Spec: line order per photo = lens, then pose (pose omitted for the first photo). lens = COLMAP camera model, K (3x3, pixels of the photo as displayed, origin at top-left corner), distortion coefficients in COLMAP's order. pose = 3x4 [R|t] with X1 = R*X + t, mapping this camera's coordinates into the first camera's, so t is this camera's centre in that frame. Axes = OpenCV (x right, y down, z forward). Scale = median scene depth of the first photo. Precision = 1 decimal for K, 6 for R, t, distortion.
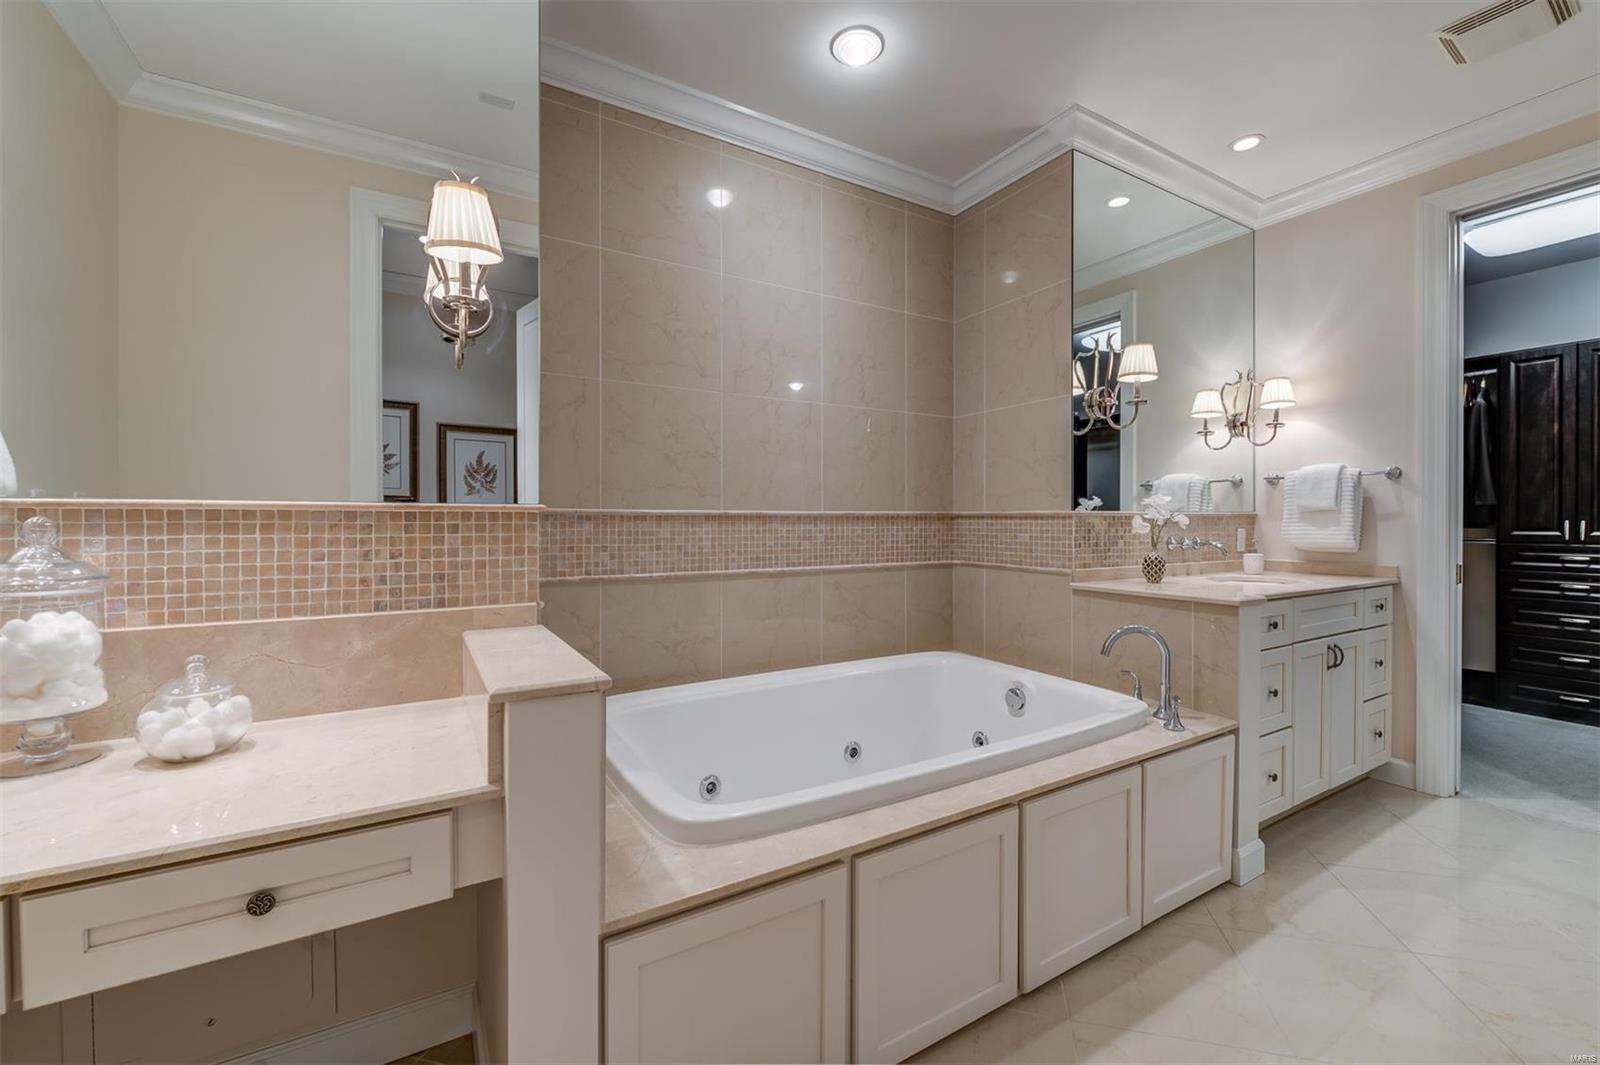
lens RADIAL K [[658.6, 0, 796.5], [0, 658.6, 525.4], [0, 0, 1]] dist [-0.002030, -0.000448]
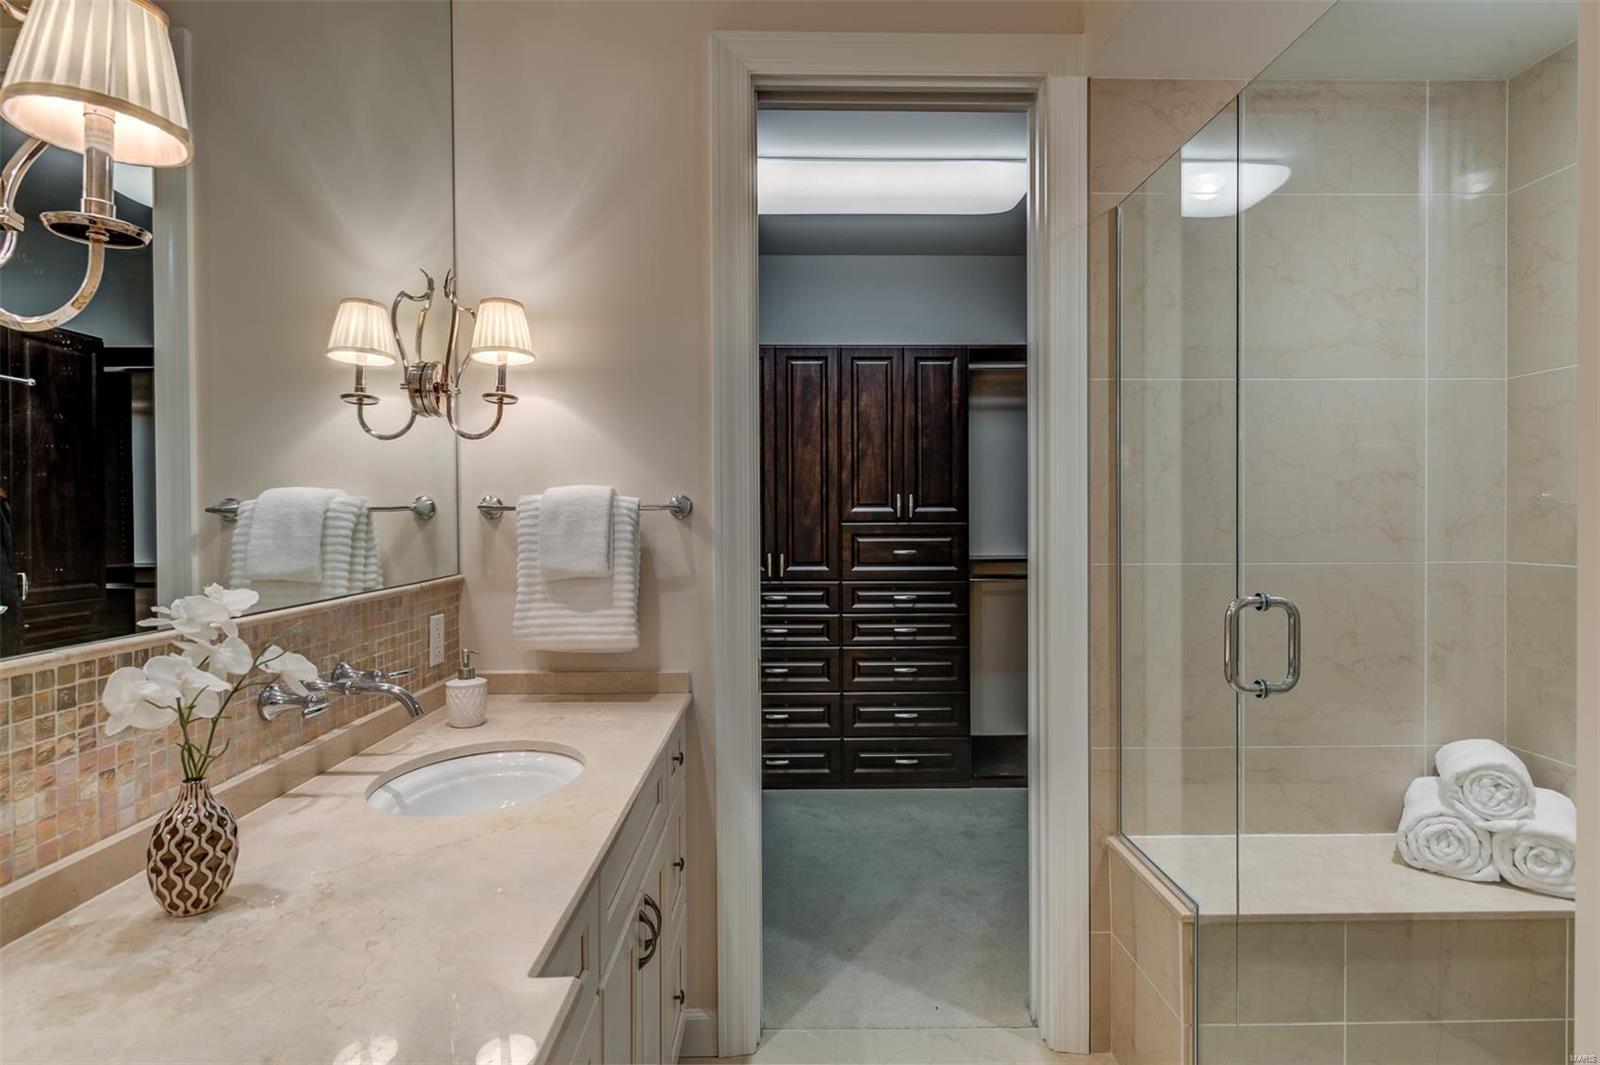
lens RADIAL K [[814.2, 0, 796.1], [0, 814.2, 522.1], [0, 0, 1]] dist [-0.002515, -0.002029]
pose [[0.492681, -0.011207, 0.870138, 0.310674], [0.006870, 0.999936, 0.008989, -0.064937], [-0.870183, 0.001549, 0.492726, 0.509559]]
